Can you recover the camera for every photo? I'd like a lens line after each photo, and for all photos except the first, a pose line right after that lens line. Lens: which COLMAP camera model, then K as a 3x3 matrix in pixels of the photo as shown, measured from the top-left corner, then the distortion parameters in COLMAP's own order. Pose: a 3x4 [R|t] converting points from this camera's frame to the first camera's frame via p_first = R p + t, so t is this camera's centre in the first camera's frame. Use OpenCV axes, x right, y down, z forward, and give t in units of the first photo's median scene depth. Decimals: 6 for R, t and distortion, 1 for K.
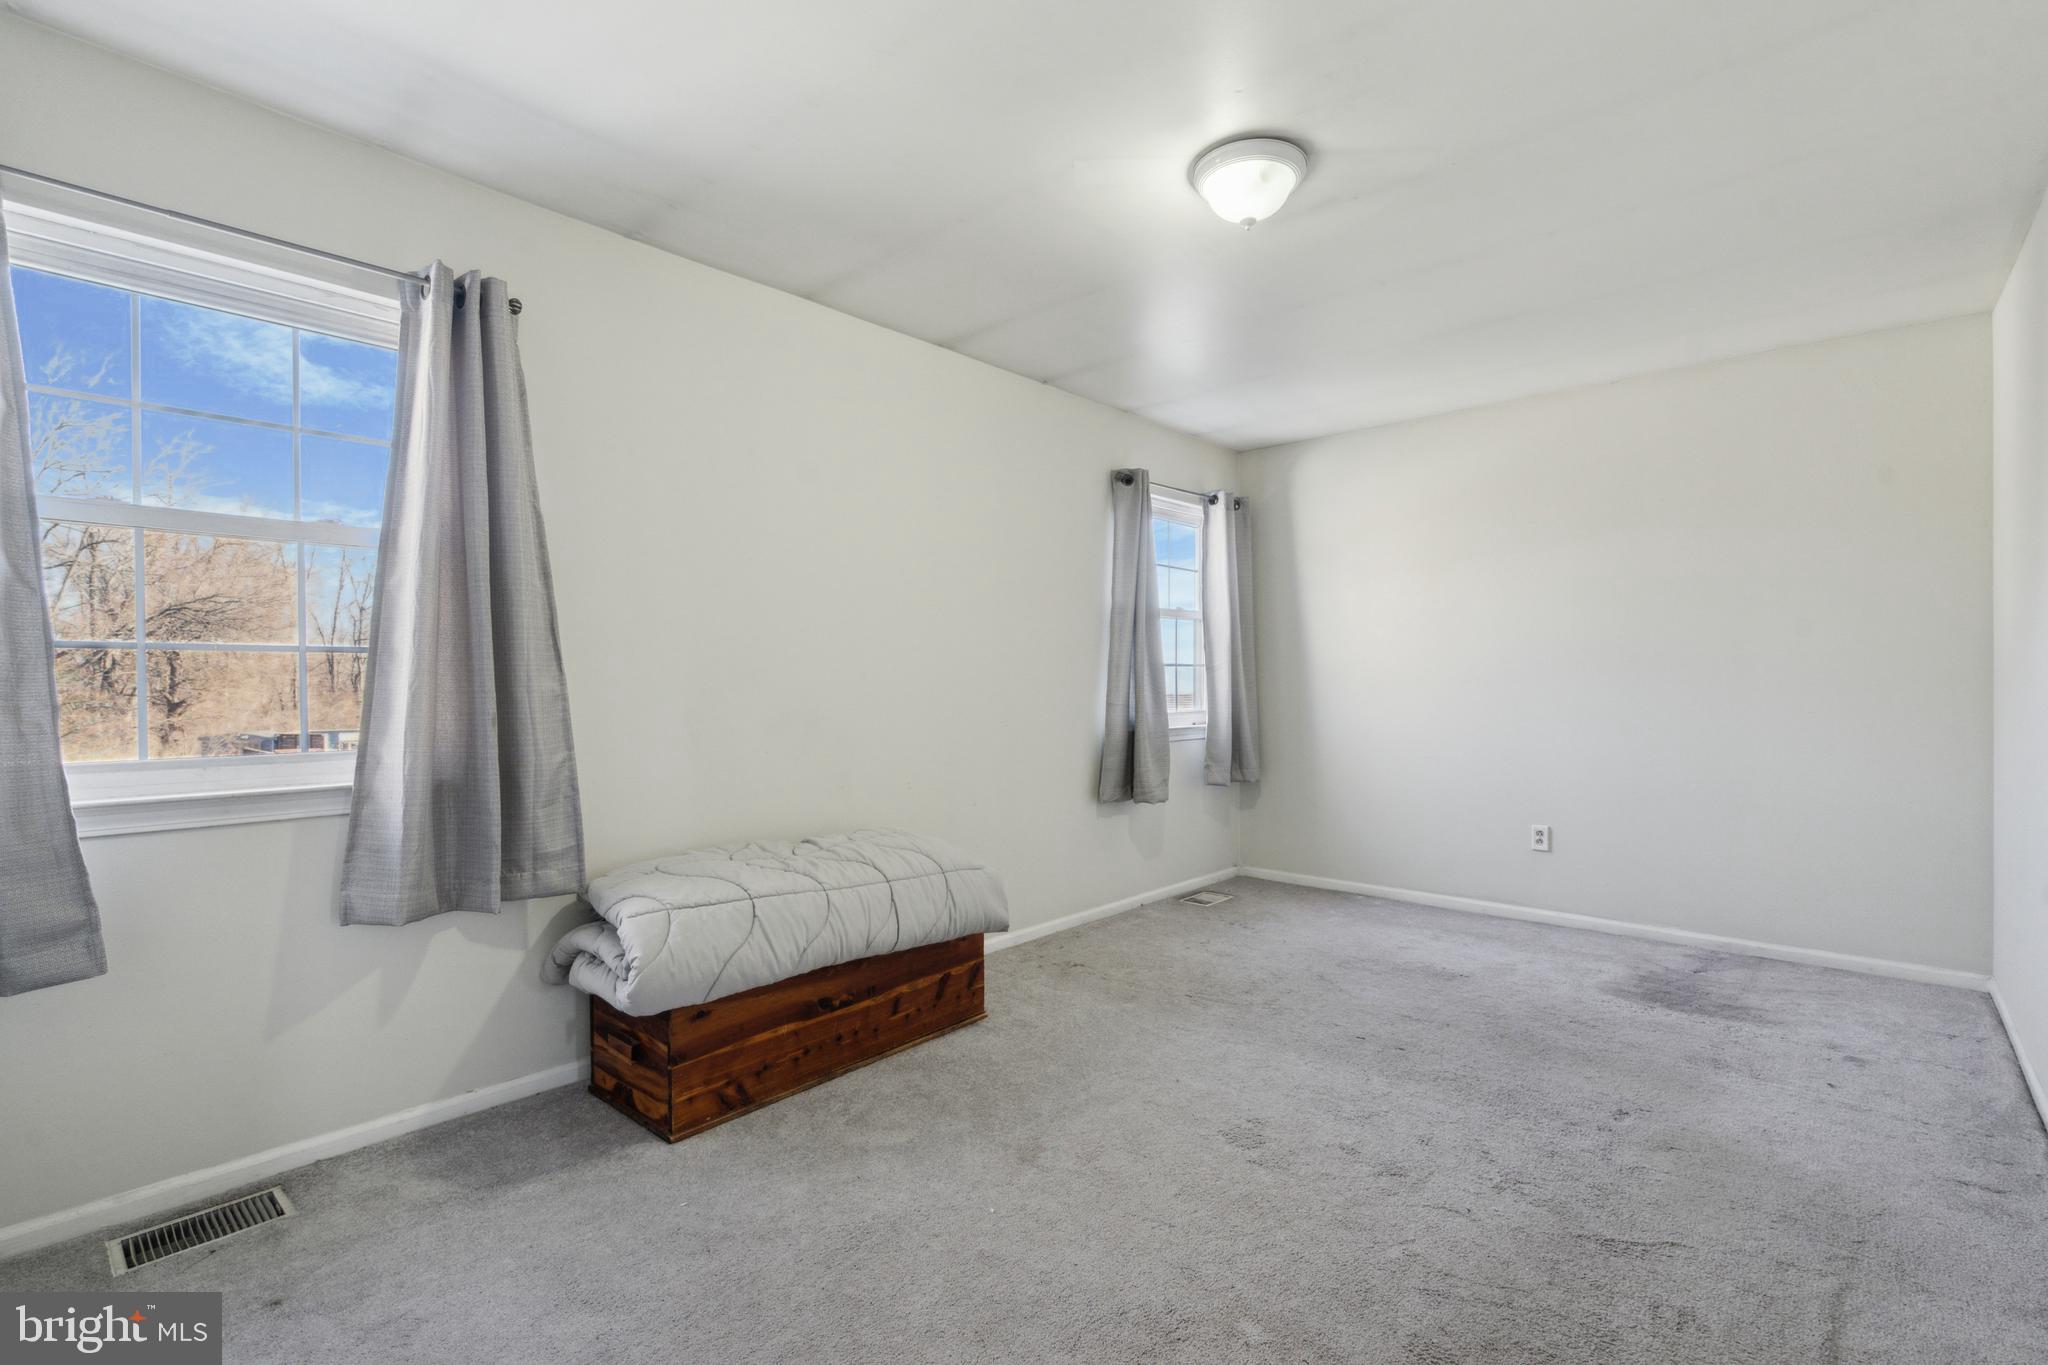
lens RADIAL K [[930.4, 0, 1024.0], [0, 930.4, 682.5], [0, 0, 1]] dist [-0.018898, 0.000191]
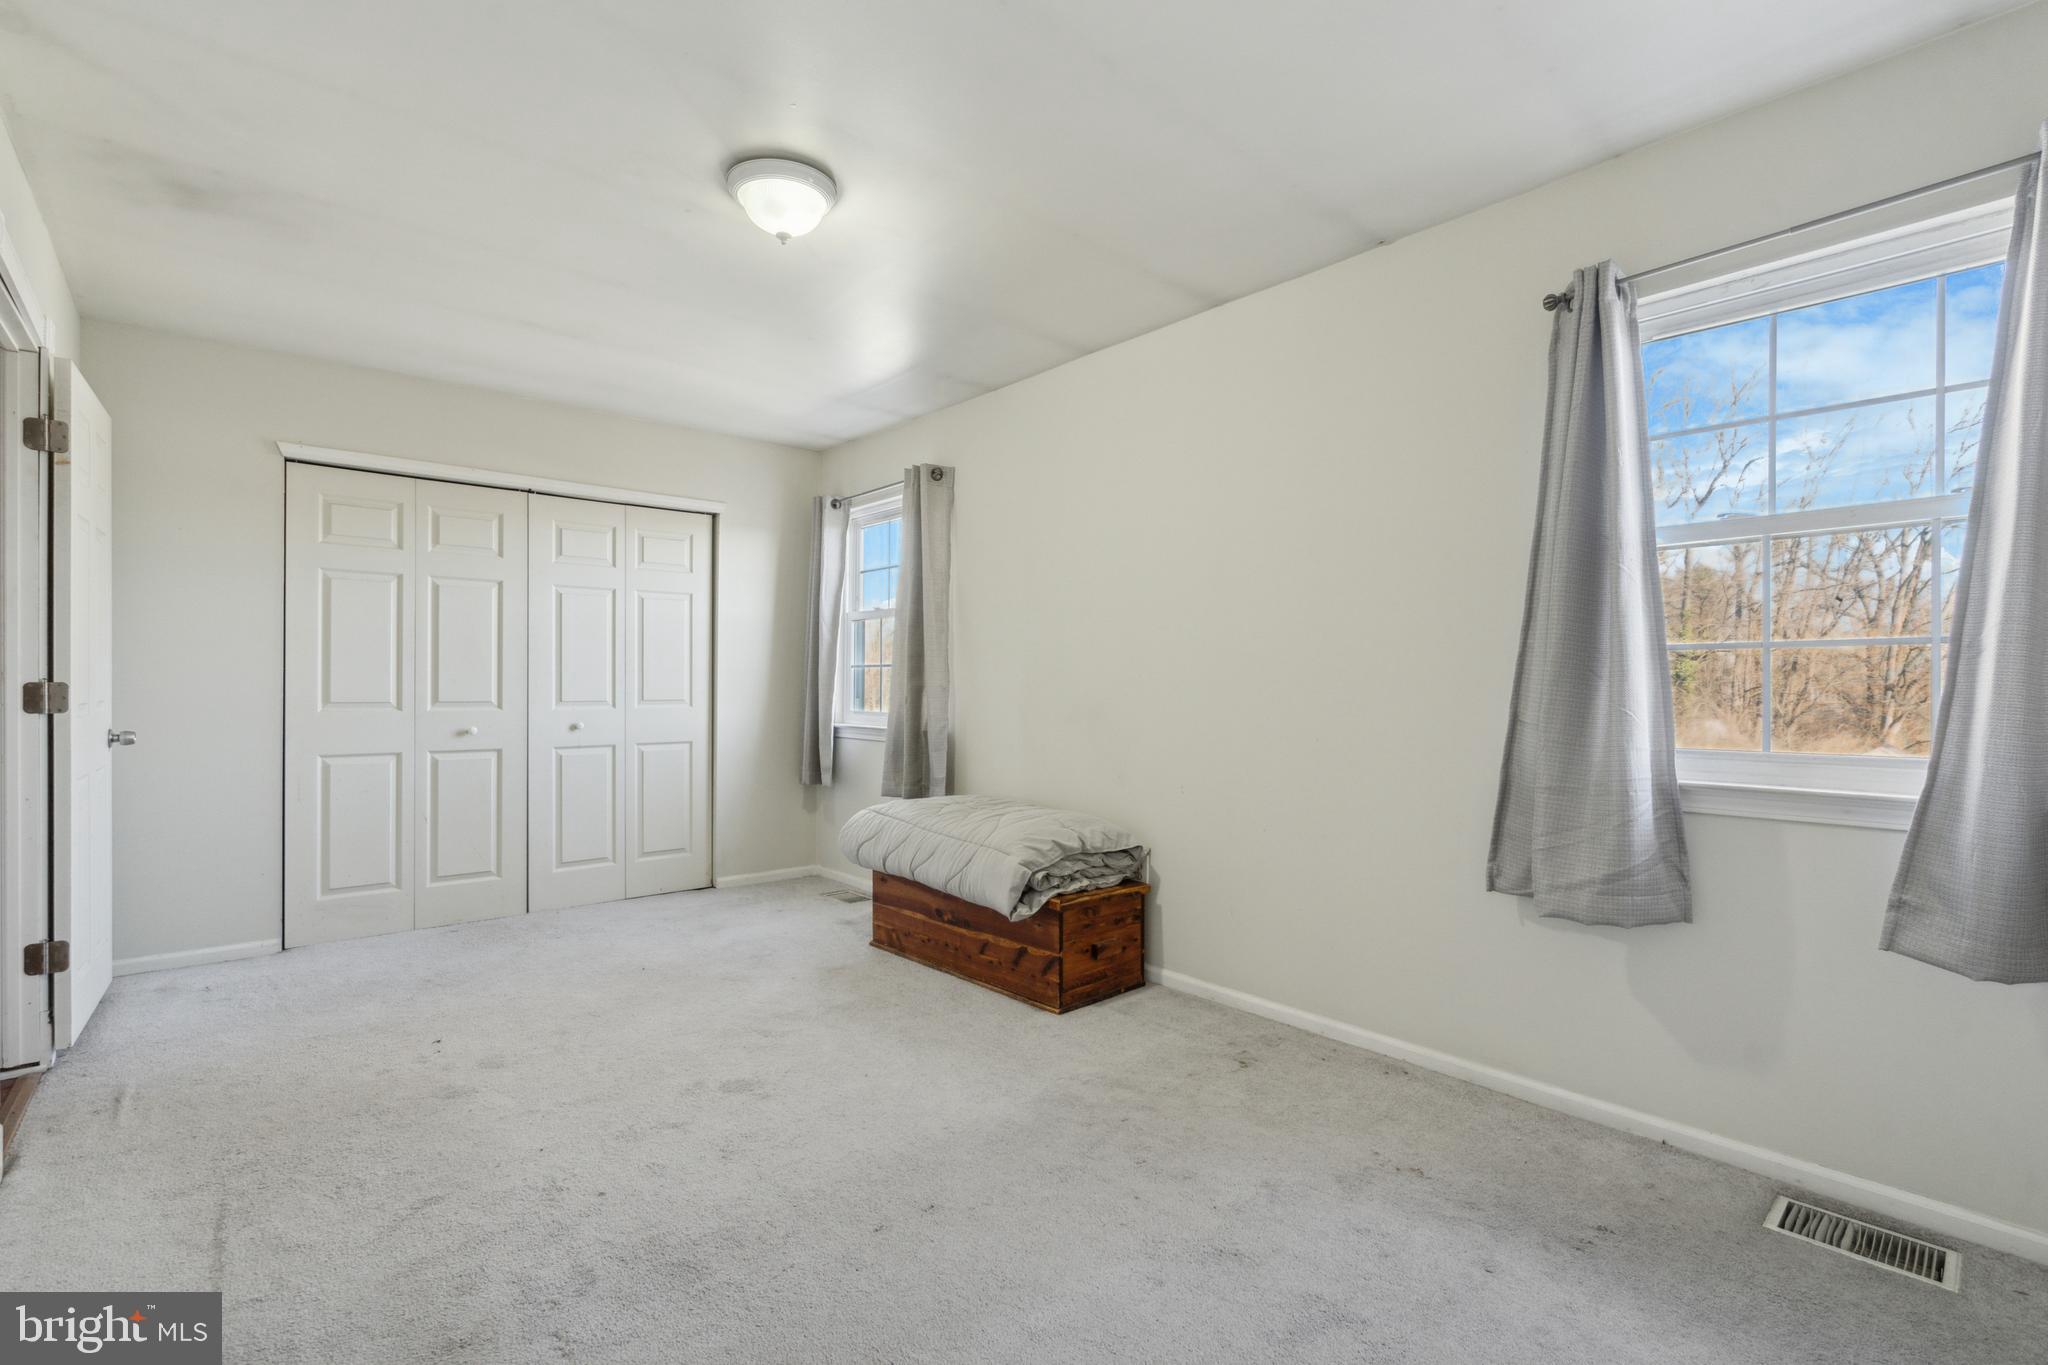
lens RADIAL K [[946.0, 0, 1024.0], [0, 946.0, 682.5], [0, 0, 1]] dist [-0.001009, -0.000017]
pose [[-0.121126, 0.004191, -0.992628, 1.086803], [-0.000580, 0.999991, 0.004293, -0.004995], [0.992637, 0.001096, -0.121122, 1.202897]]
